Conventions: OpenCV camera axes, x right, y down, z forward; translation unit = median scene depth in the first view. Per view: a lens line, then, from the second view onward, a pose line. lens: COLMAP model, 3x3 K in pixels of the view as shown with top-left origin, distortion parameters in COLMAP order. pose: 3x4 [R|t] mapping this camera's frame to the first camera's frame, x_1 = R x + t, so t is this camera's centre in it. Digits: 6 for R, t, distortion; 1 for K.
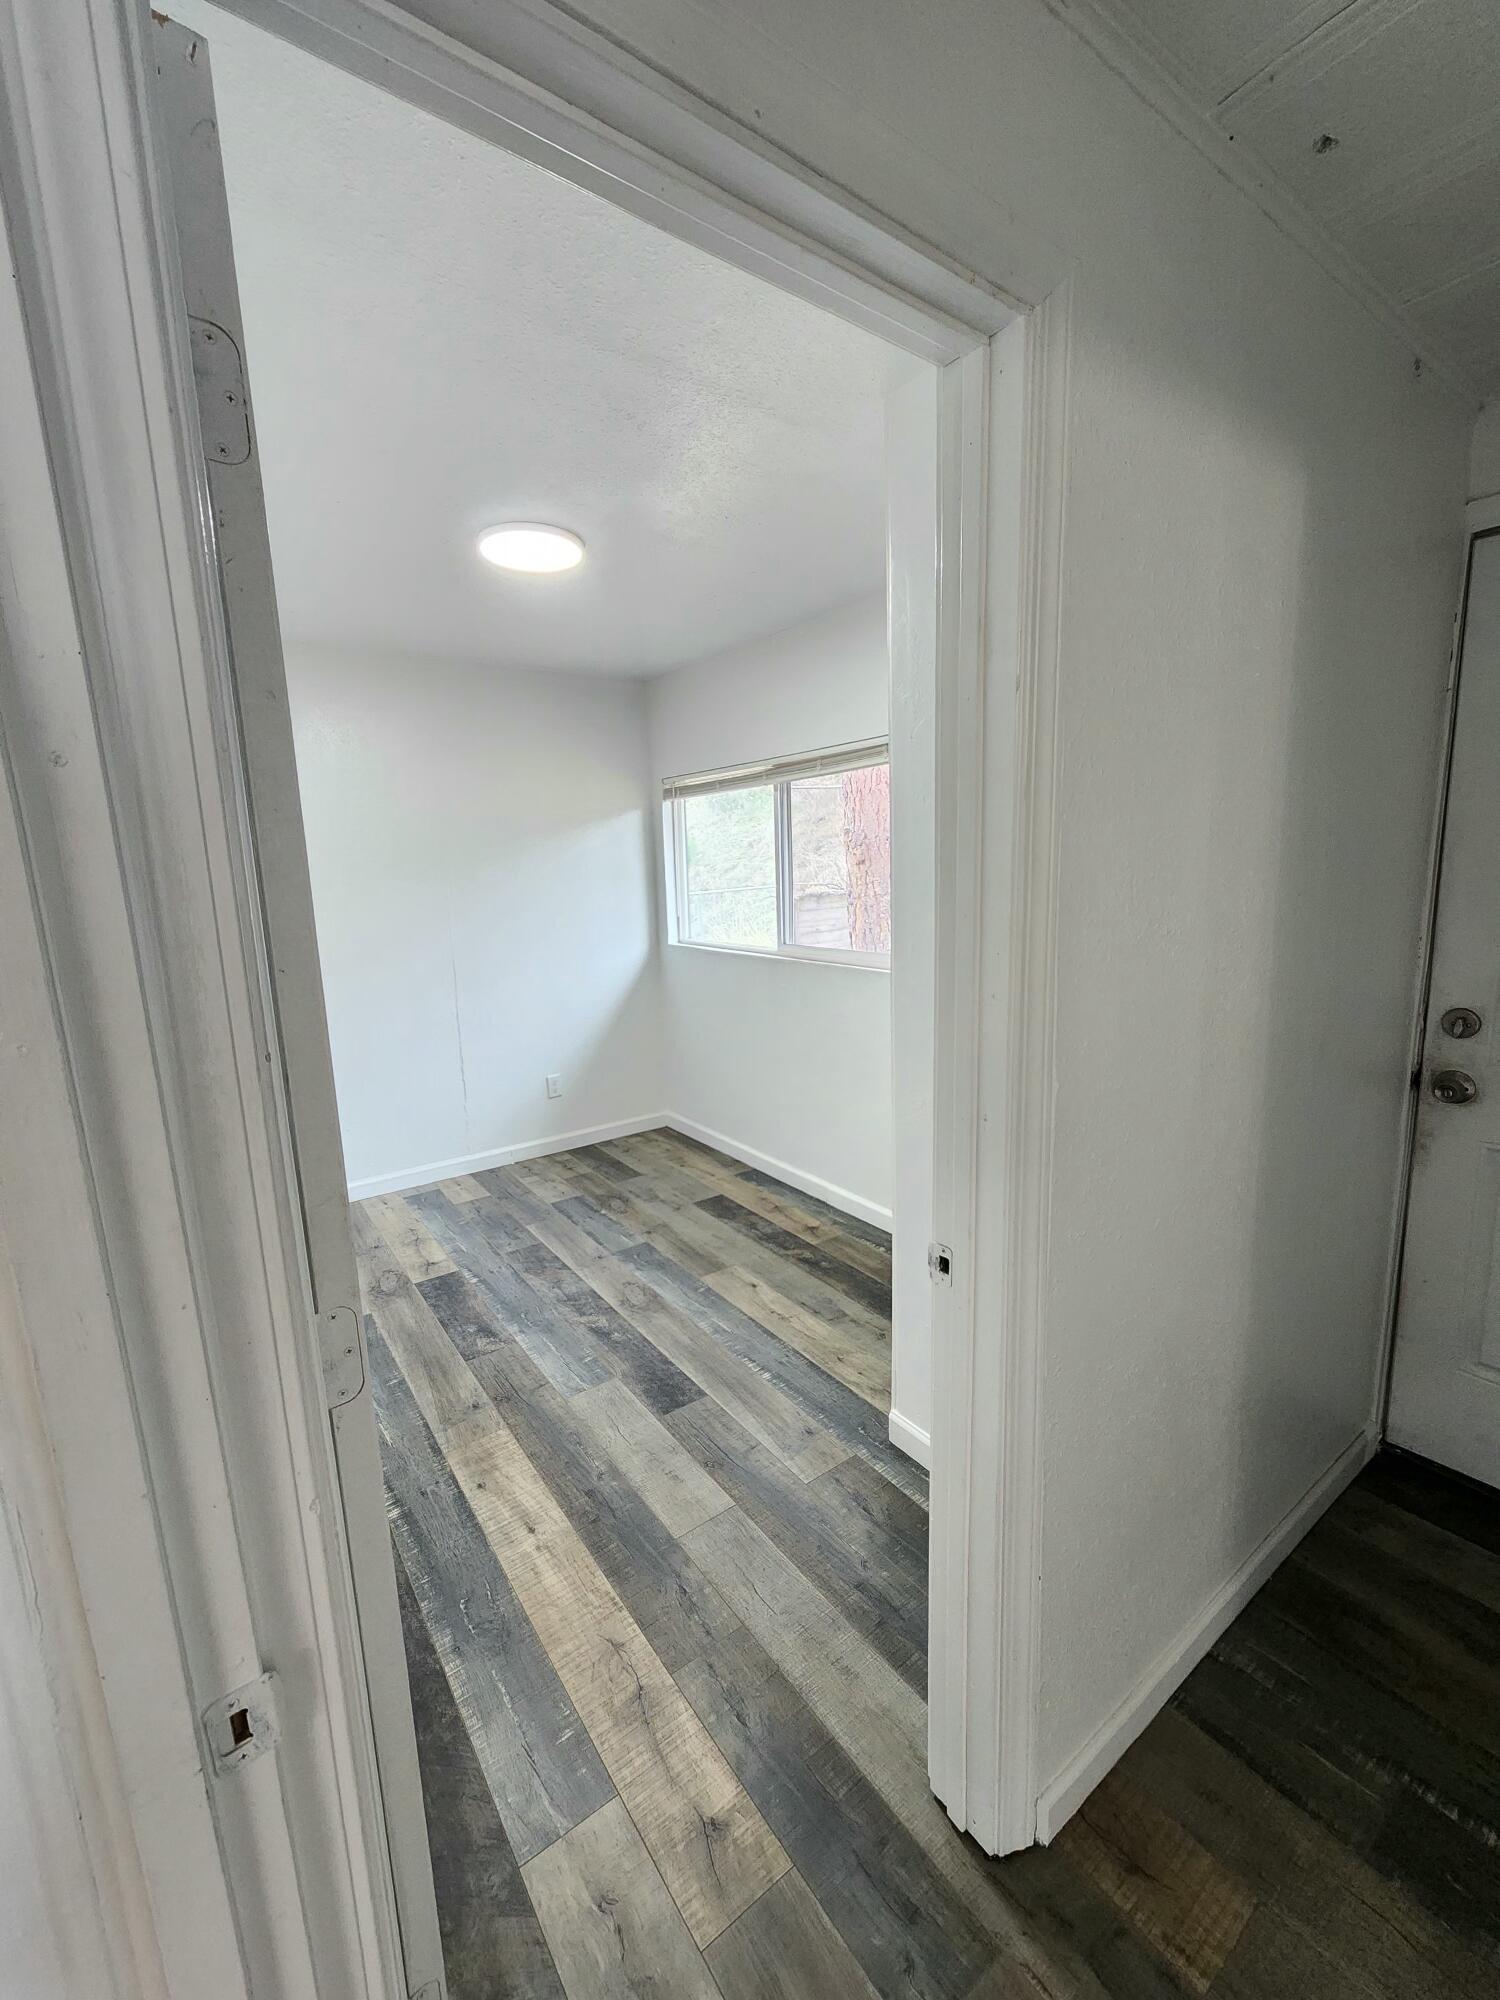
lens RADIAL K [[817.3, 0, 750.0], [0, 817.3, 1000.0], [0, 0, 1]] dist [-0.000113, 0.000166]
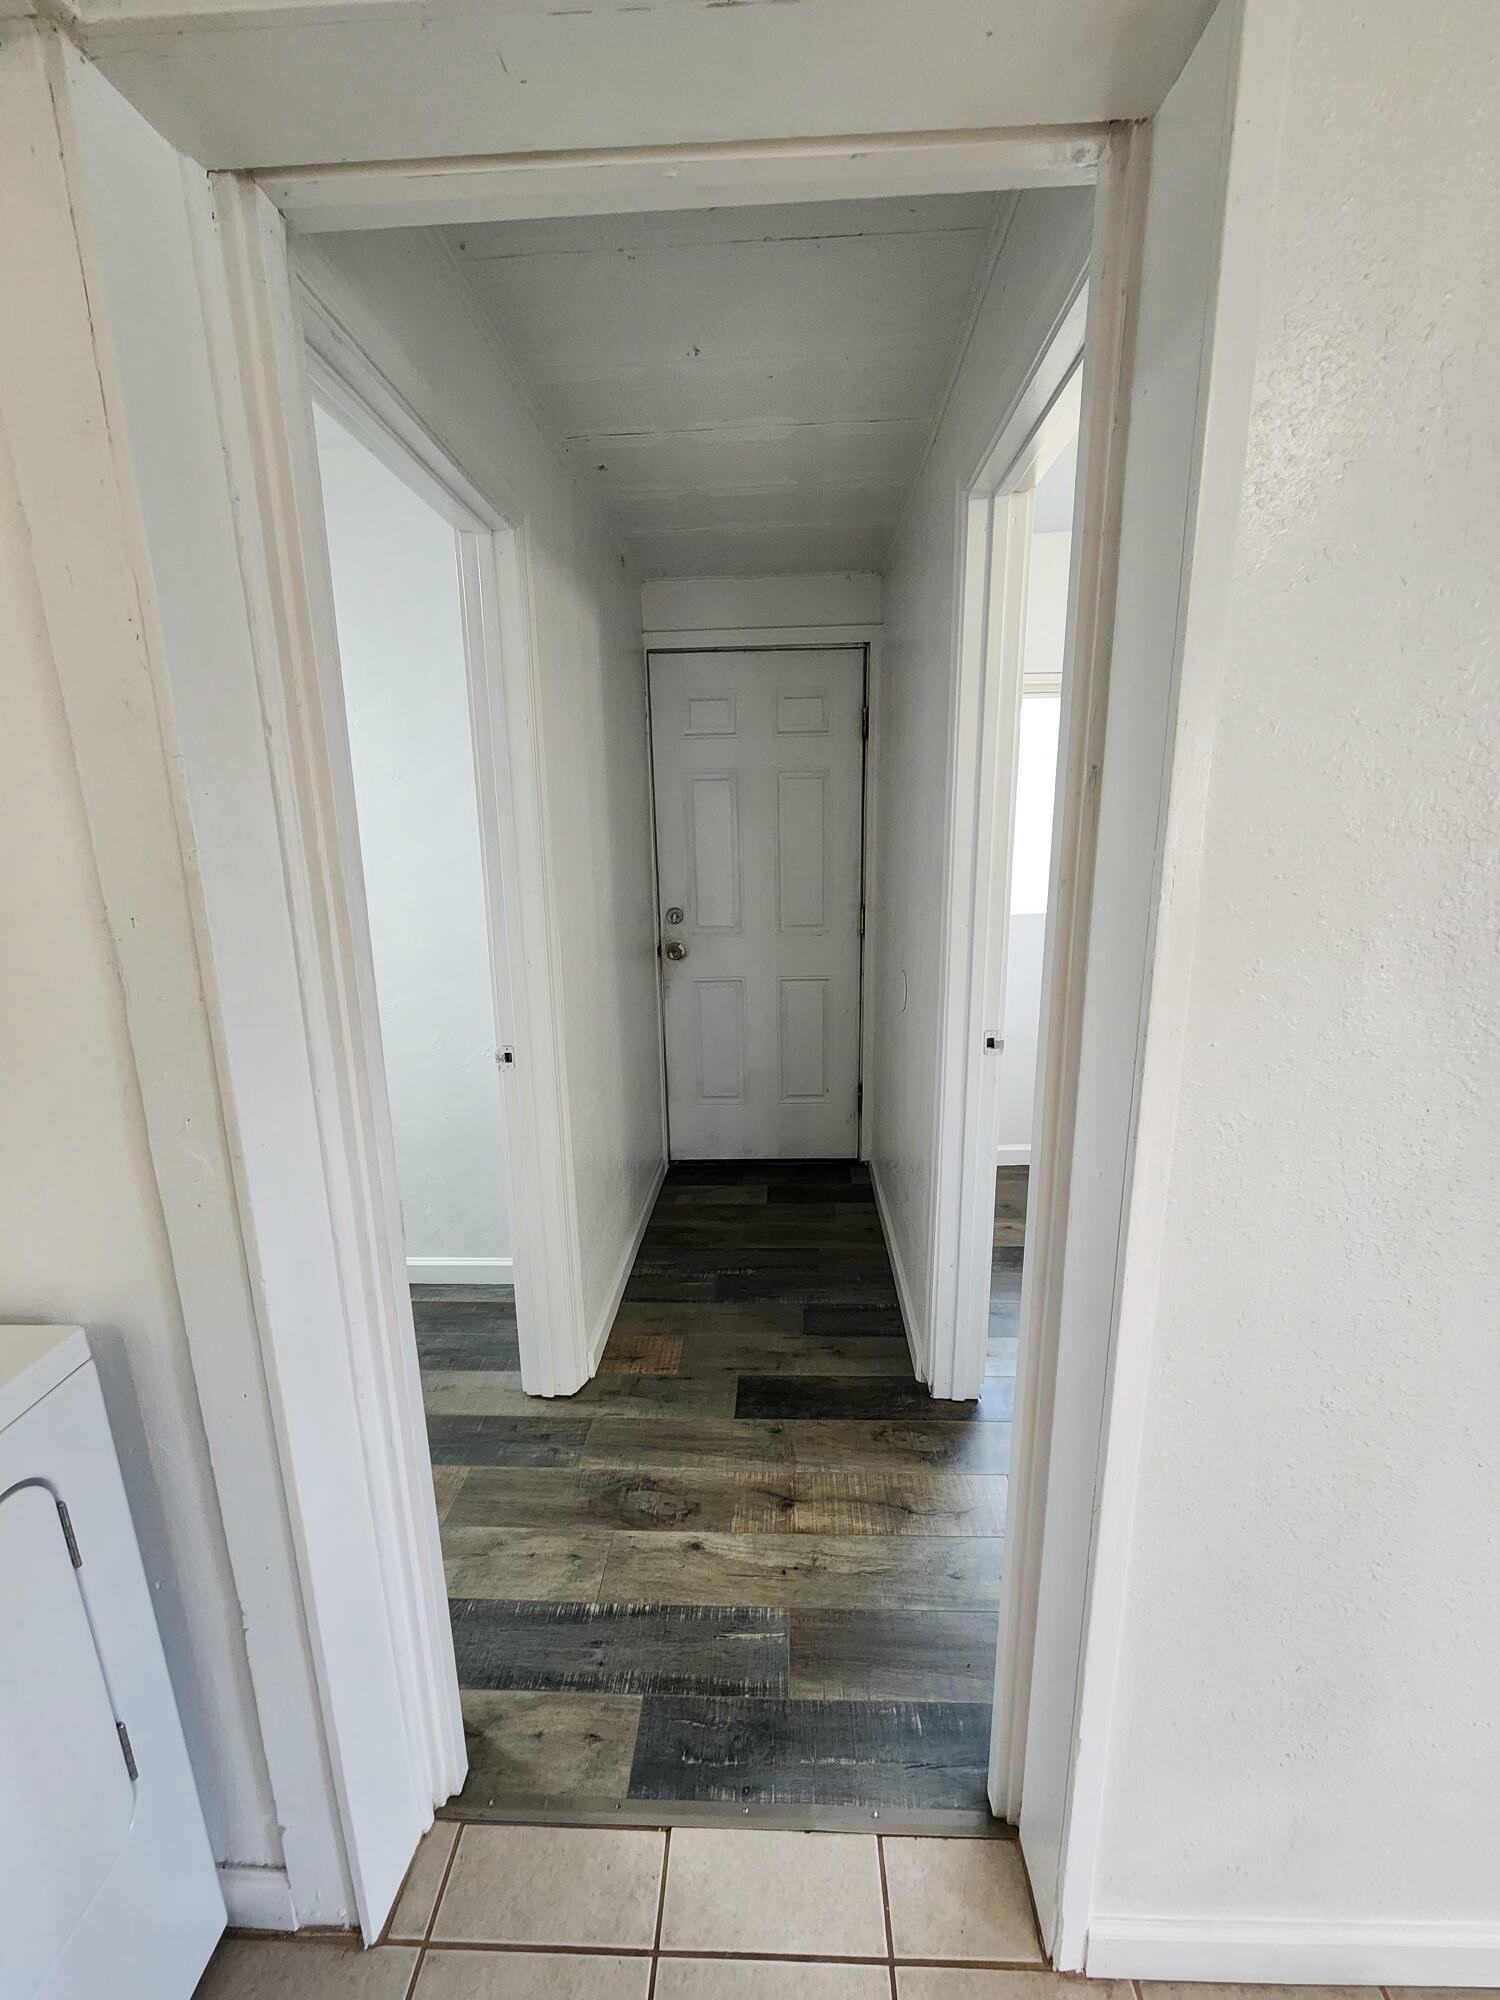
lens RADIAL K [[811.5, 0, 750.0], [0, 811.5, 1000.0], [0, 0, 1]] dist [-0.000699, -0.000041]
pose [[0.624637, -0.145663, 0.767210, -0.388359], [0.126191, 0.988365, 0.084911, 0.068678], [-0.770652, 0.043776, 0.635751, -0.246525]]
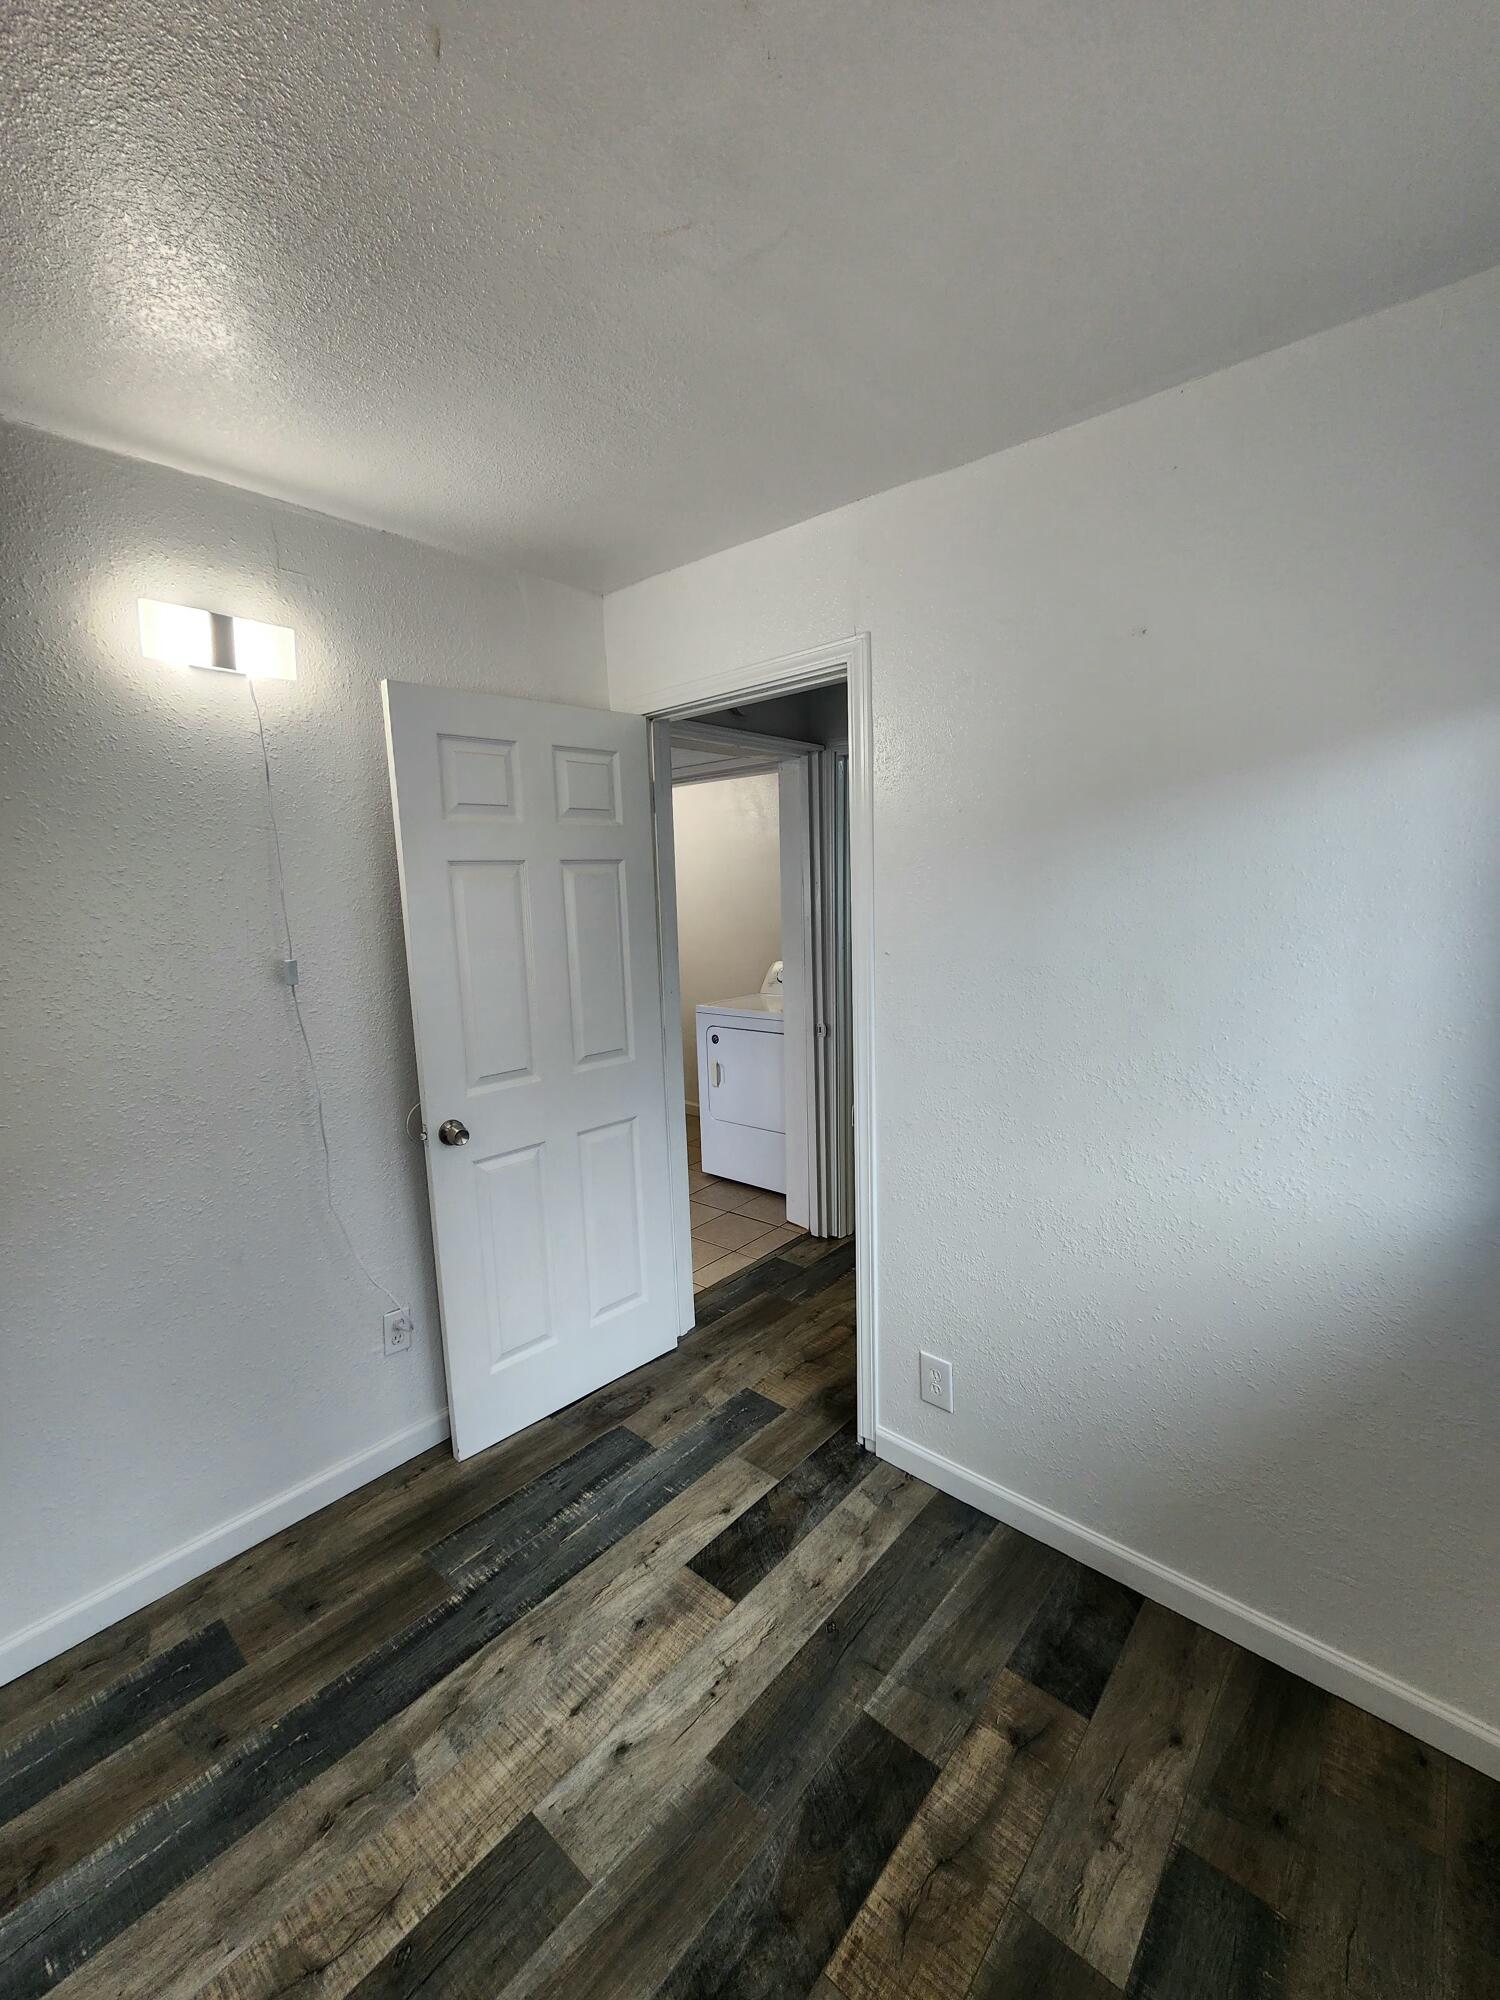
lens RADIAL K [[817.3, 0, 750.0], [0, 817.3, 1000.0], [0, 0, 1]] dist [-0.000113, 0.000166]
pose [[0.220950, 0.166945, -0.960890, 1.378884], [-0.156181, 0.978582, 0.134106, -0.033263], [0.962699, 0.120442, 0.242291, -0.285252]]
